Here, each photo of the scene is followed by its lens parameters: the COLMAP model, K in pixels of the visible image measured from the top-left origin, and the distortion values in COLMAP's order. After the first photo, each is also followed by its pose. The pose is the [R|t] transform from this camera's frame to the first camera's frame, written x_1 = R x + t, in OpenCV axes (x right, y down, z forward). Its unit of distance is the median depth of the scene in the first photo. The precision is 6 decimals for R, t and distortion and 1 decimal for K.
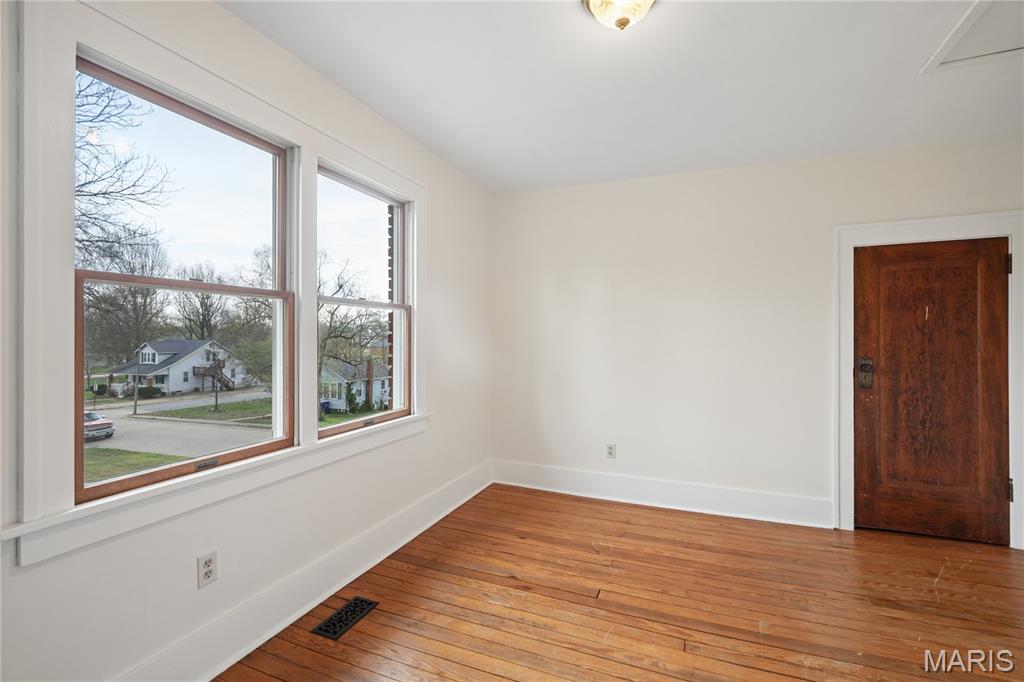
lens RADIAL K [[458.8, 0, 511.0], [0, 458.8, 335.2], [0, 0, 1]] dist [0.001353, 0.000494]
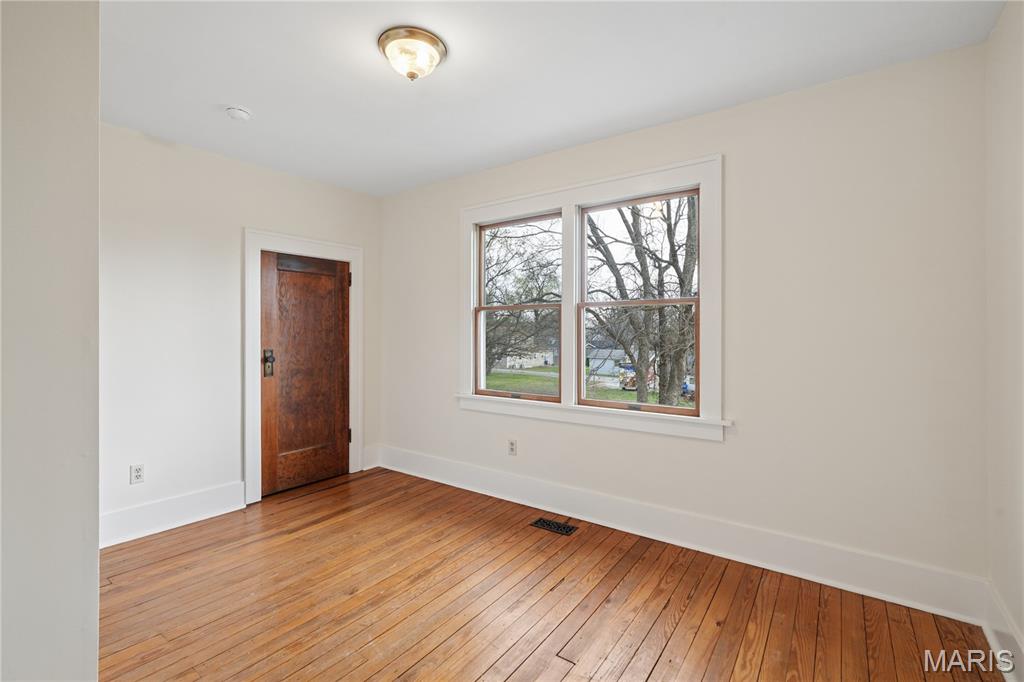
lens RADIAL K [[458.8, 0, 511.0], [0, 458.8, 335.2], [0, 0, 1]] dist [0.001353, 0.000494]
pose [[-0.227681, 0.003635, -0.973729, 0.850796], [0.001277, 0.999993, 0.003435, 0.009401], [0.973735, -0.000462, -0.227684, 0.955038]]
